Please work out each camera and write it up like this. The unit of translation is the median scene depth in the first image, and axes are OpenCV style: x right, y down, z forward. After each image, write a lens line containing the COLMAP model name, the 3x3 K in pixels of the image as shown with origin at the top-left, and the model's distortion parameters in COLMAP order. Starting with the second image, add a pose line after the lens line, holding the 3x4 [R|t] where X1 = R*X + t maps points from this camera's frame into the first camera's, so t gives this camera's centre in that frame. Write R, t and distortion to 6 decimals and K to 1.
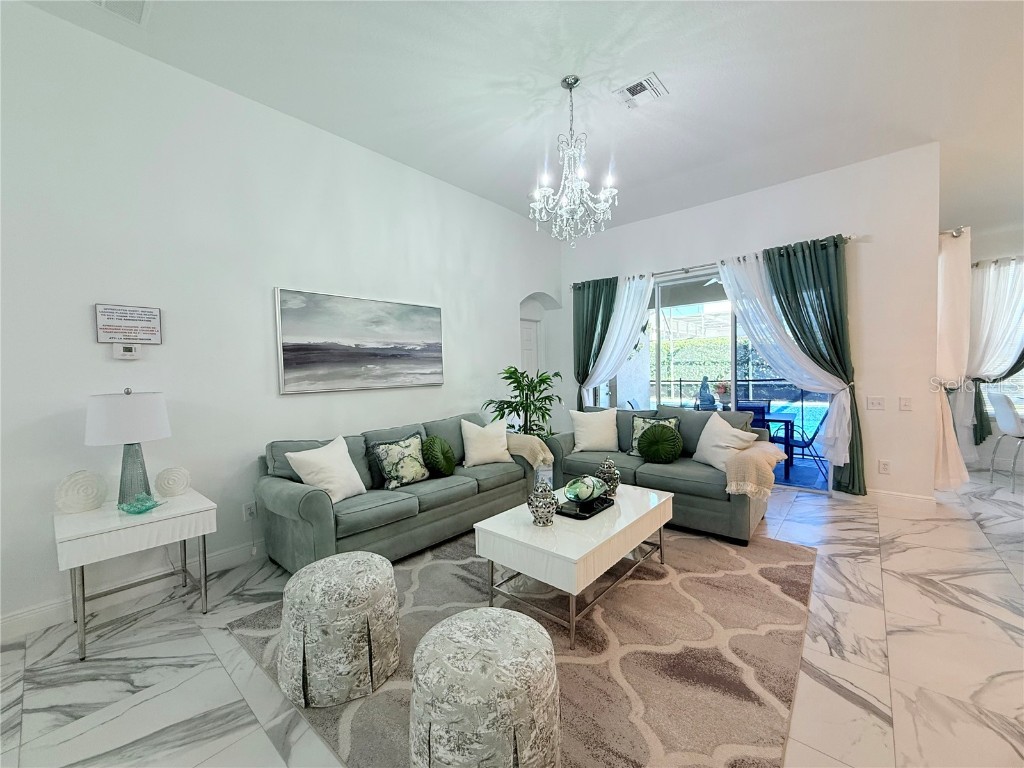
lens RADIAL K [[408.6, 0, 509.9], [0, 408.6, 386.0], [0, 0, 1]] dist [-0.000283, -0.000091]
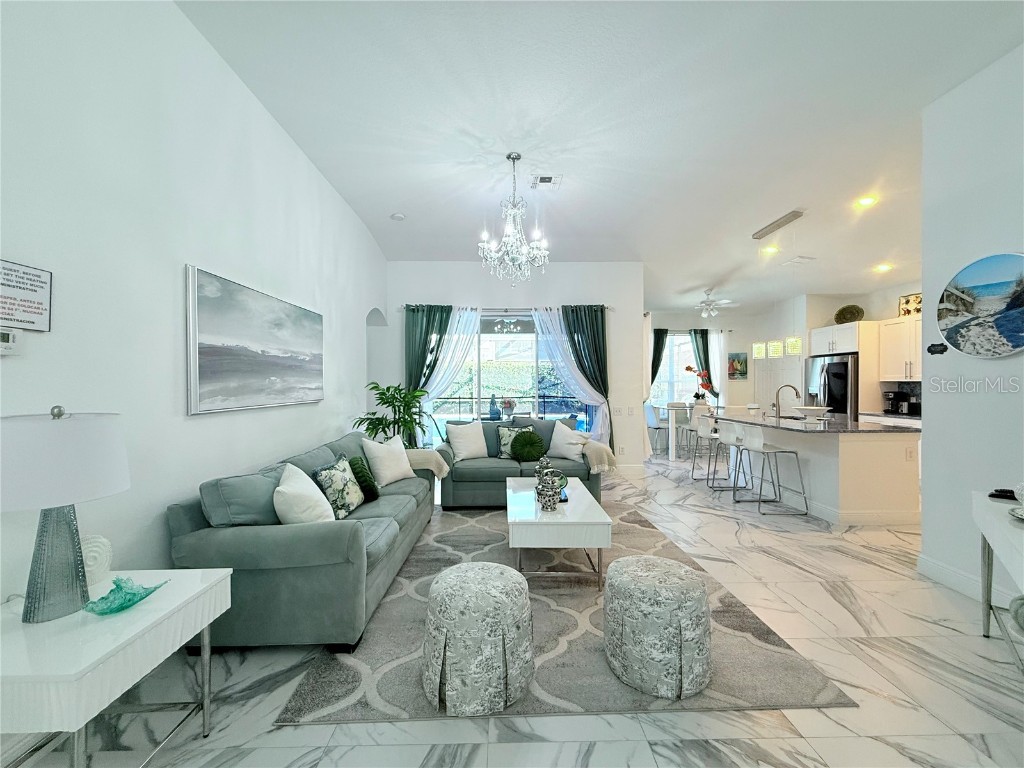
lens RADIAL K [[408.6, 0, 510.0], [0, 408.6, 387.0], [0, 0, 1]] dist [-0.000283, -0.000091]
pose [[0.741151, 0.017347, 0.671114, -0.560921], [0.011348, 0.999200, -0.038360, 0.004983], [-0.671242, 0.036046, 0.740361, 0.090868]]
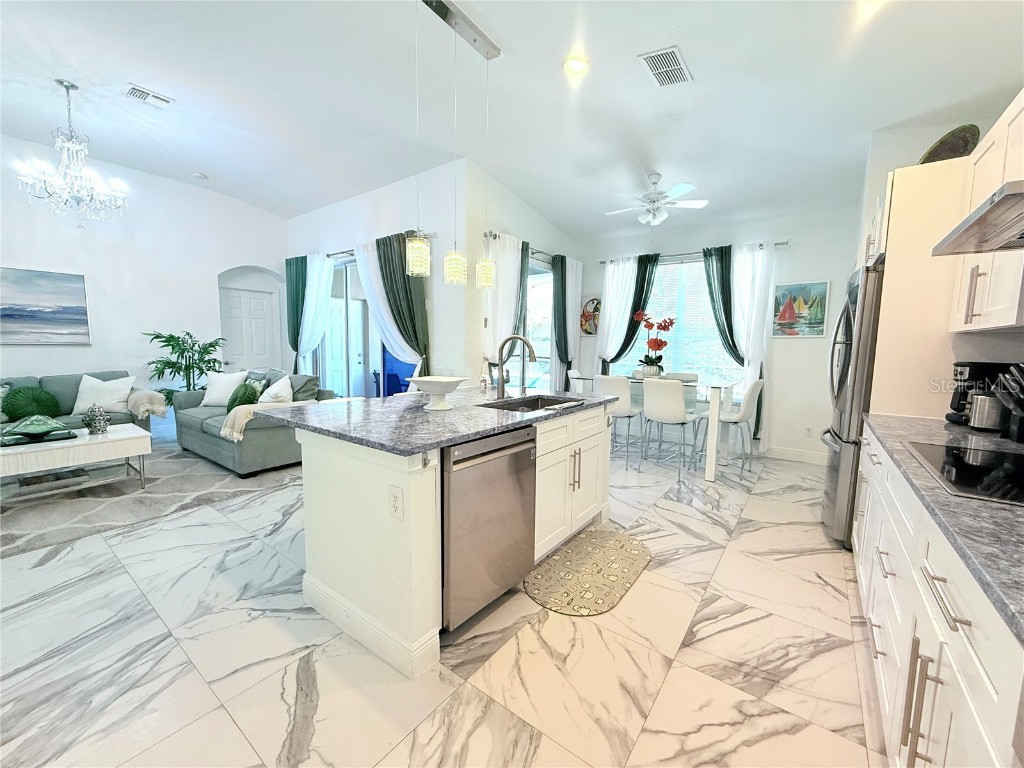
lens RADIAL K [[408.6, 0, 511.4], [0, 408.6, 386.2], [0, 0, 1]] dist [-0.000283, -0.000091]
pose [[0.996271, 0.032633, 0.079869, 1.108190], [-0.037477, 0.997499, 0.059923, 0.000062], [-0.077714, -0.062693, 0.995003, -0.259317]]
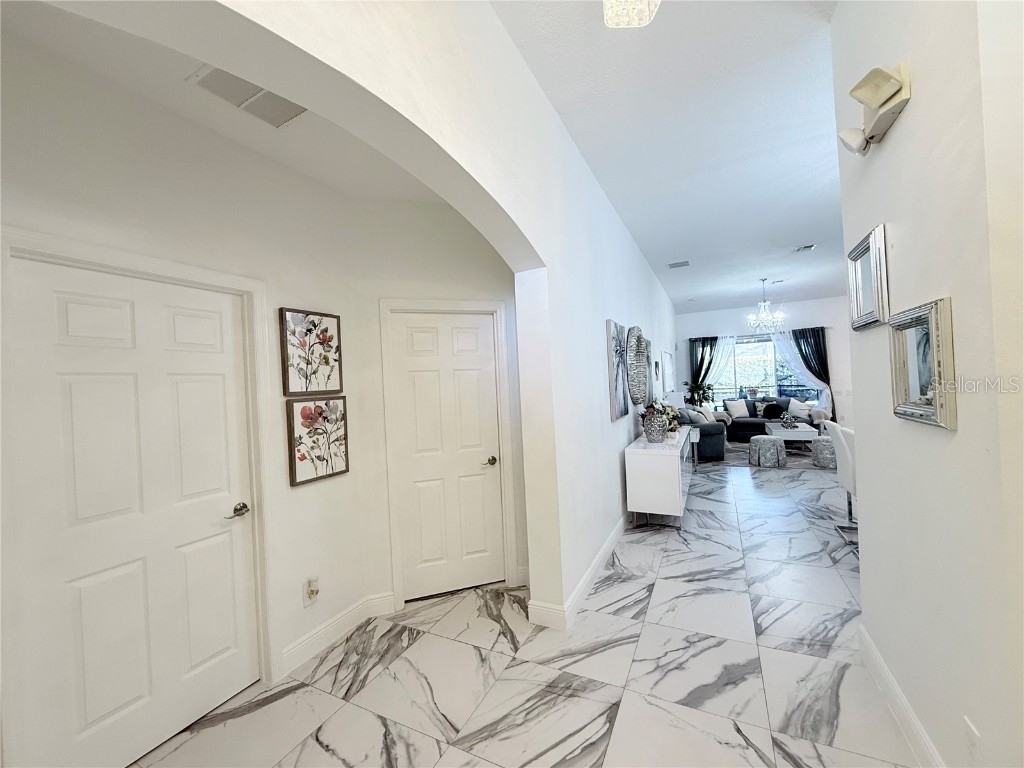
lens RADIAL K [[408.6, 0, 509.6], [0, 408.6, 384.7], [0, 0, 1]] dist [-0.000283, -0.000091]
pose [[0.969352, -0.022913, 0.244605, -1.850468], [0.035175, 0.998327, -0.045881, 0.041475], [-0.243145, 0.053079, 0.968537, -1.041950]]
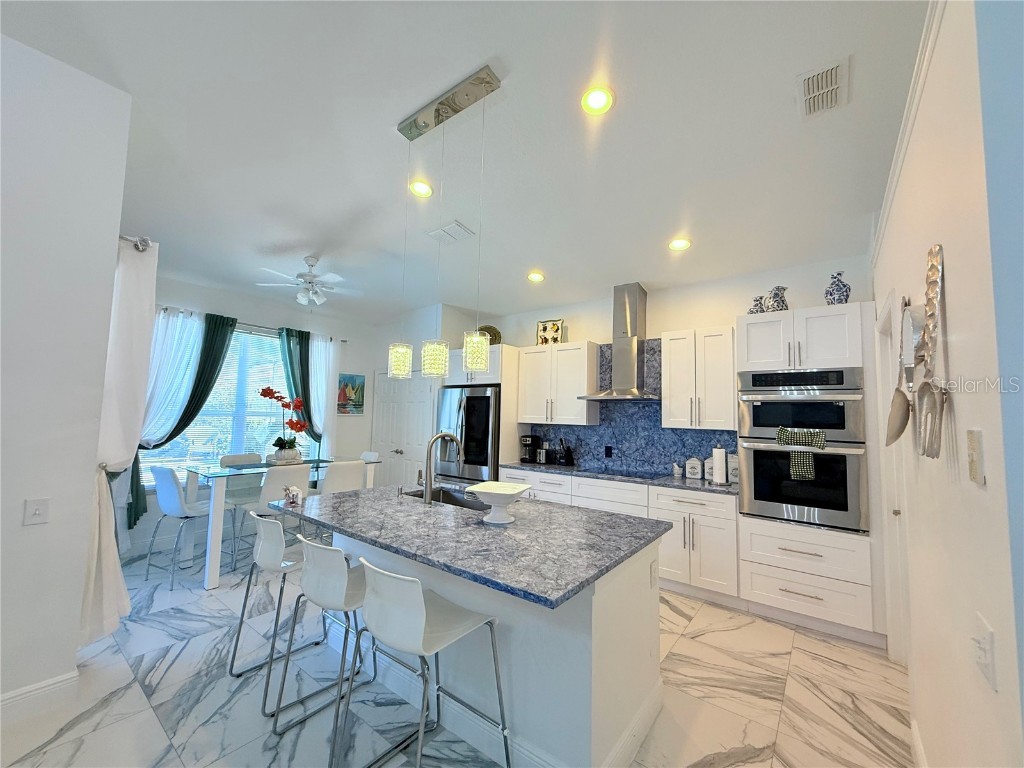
lens RADIAL K [[408.6, 0, 510.5], [0, 408.6, 384.1], [0, 0, 1]] dist [-0.000283, -0.000091]
pose [[-0.055305, 0.102697, 0.993174, 0.408296], [0.016523, 0.994654, -0.101930, -0.058761], [-0.998333, 0.010773, -0.056706, 0.433243]]
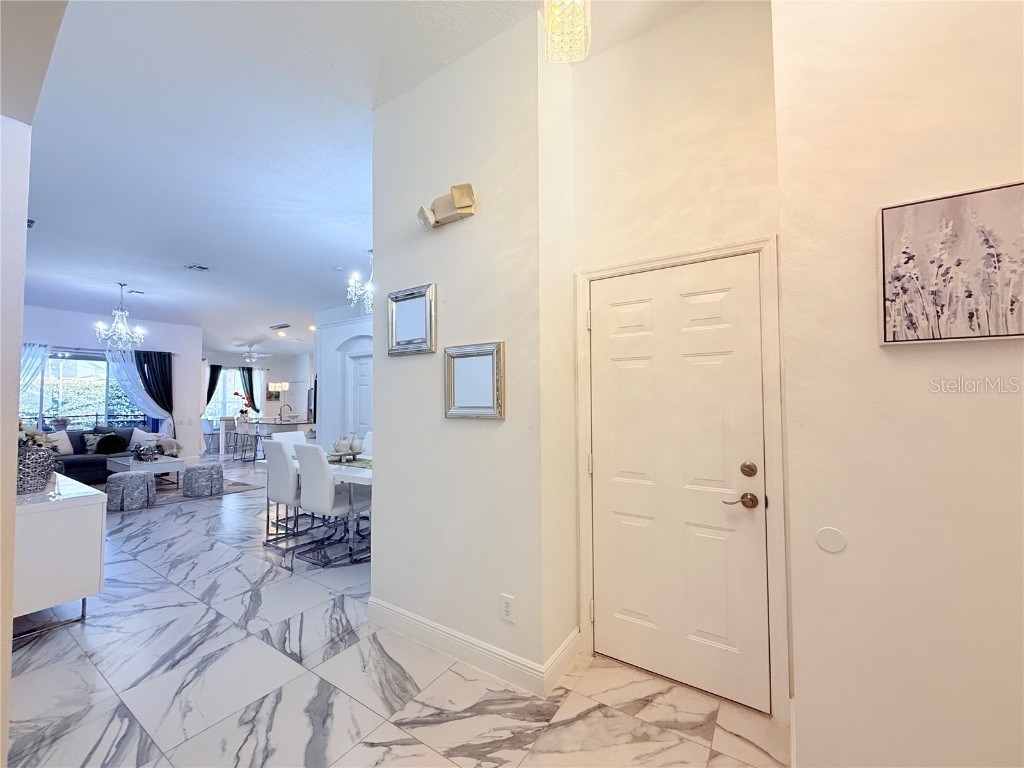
lens RADIAL K [[408.6, 0, 510.4], [0, 408.6, 387.6], [0, 0, 1]] dist [-0.000283, -0.000091]
pose [[-0.128994, 0.057837, 0.989957, -1.988657], [0.046773, 0.997541, -0.052185, 0.062203], [-0.990542, 0.039572, -0.131382, -0.721415]]
